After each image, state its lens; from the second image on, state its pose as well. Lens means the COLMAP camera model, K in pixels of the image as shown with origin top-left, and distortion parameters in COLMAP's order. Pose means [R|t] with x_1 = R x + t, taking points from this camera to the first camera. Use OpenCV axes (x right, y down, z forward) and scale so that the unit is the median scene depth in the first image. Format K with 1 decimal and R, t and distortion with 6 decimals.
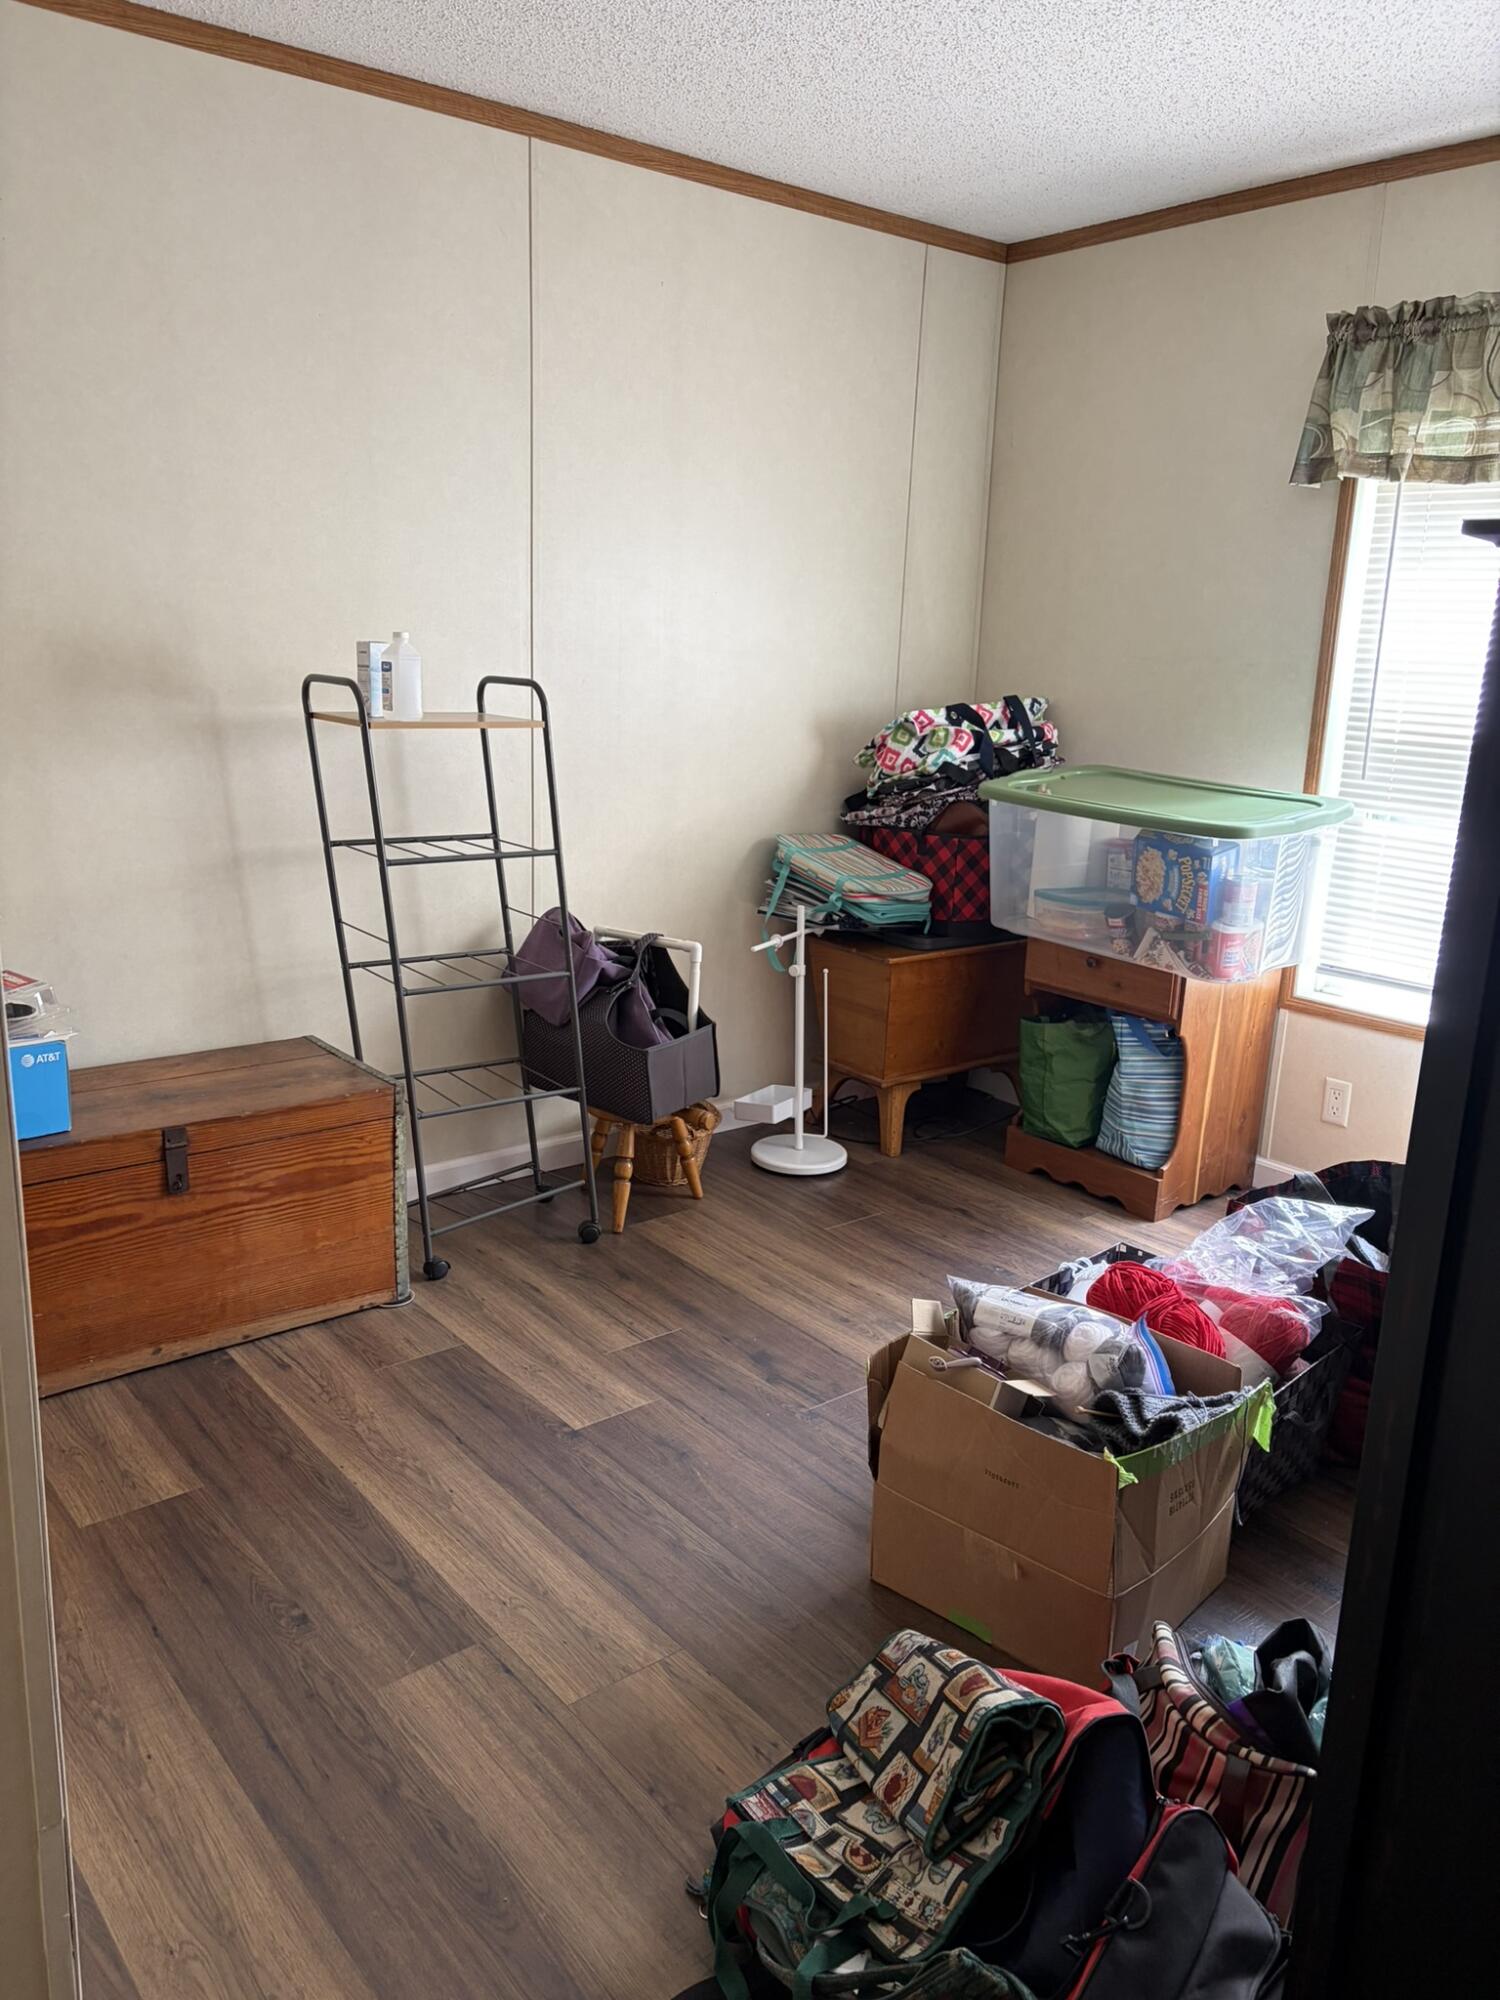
lens RADIAL K [[1506.3, 0, 761.1], [0, 1506.3, 1020.6], [0, 0, 1]] dist [0.023328, -0.050636]
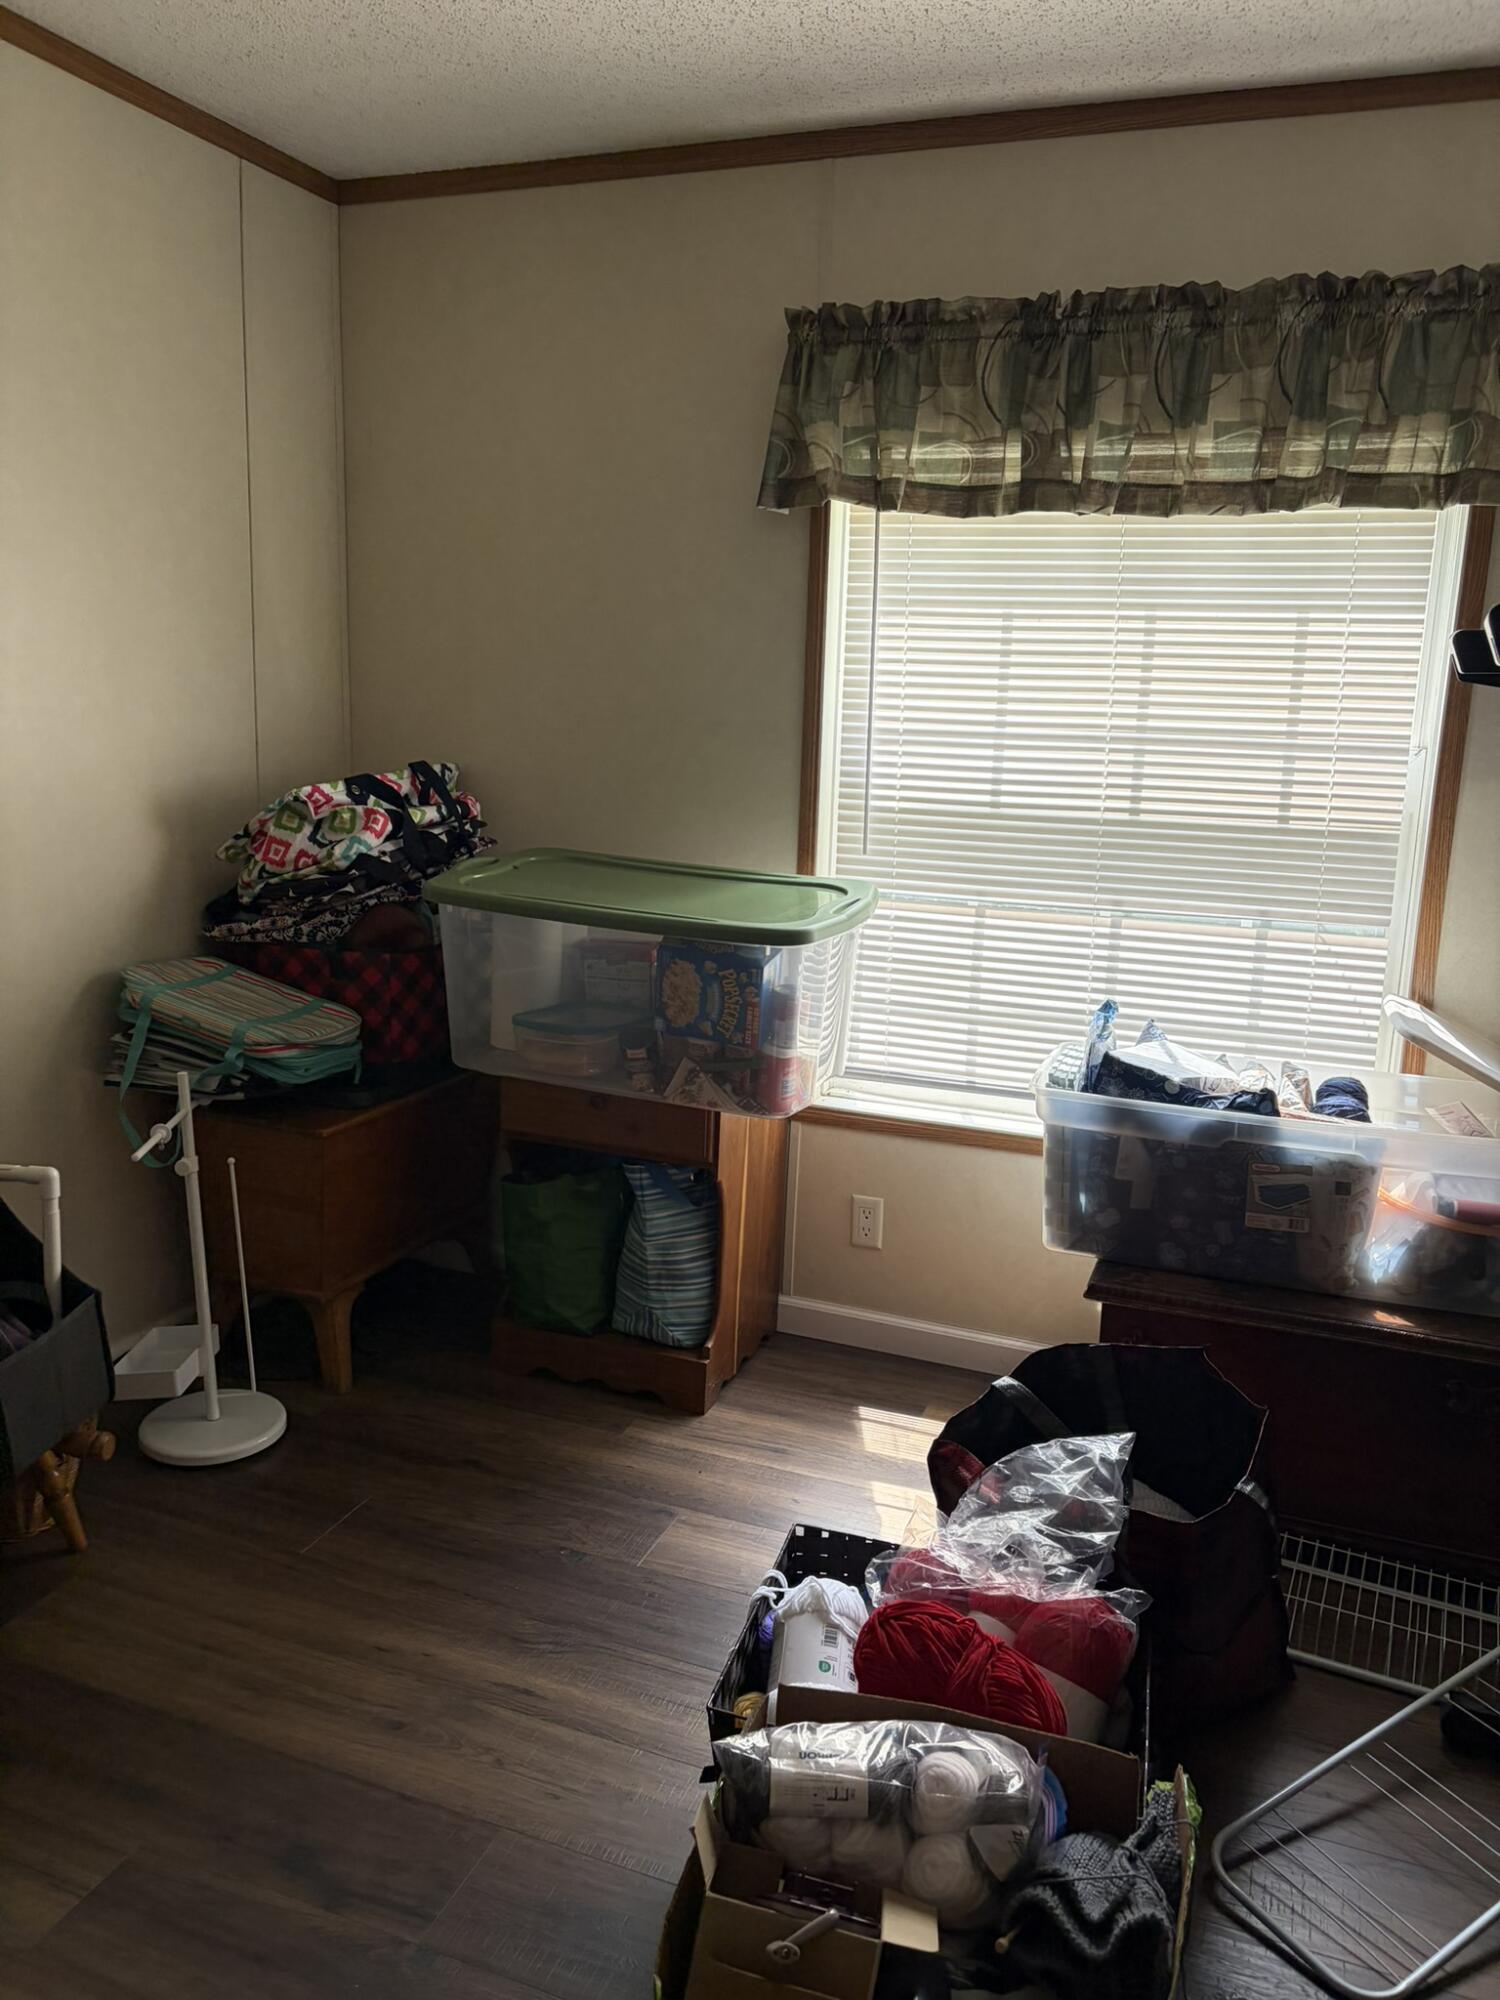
lens RADIAL K [[1481.5, 0, 750.0], [0, 1481.5, 1000.0], [0, 0, 1]] dist [0.063167, -0.079107]
pose [[0.866672, -0.101950, 0.488350, -0.080922], [0.116476, 0.993193, 0.000634, -0.081094], [-0.485090, 0.056332, 0.872648, 0.279684]]
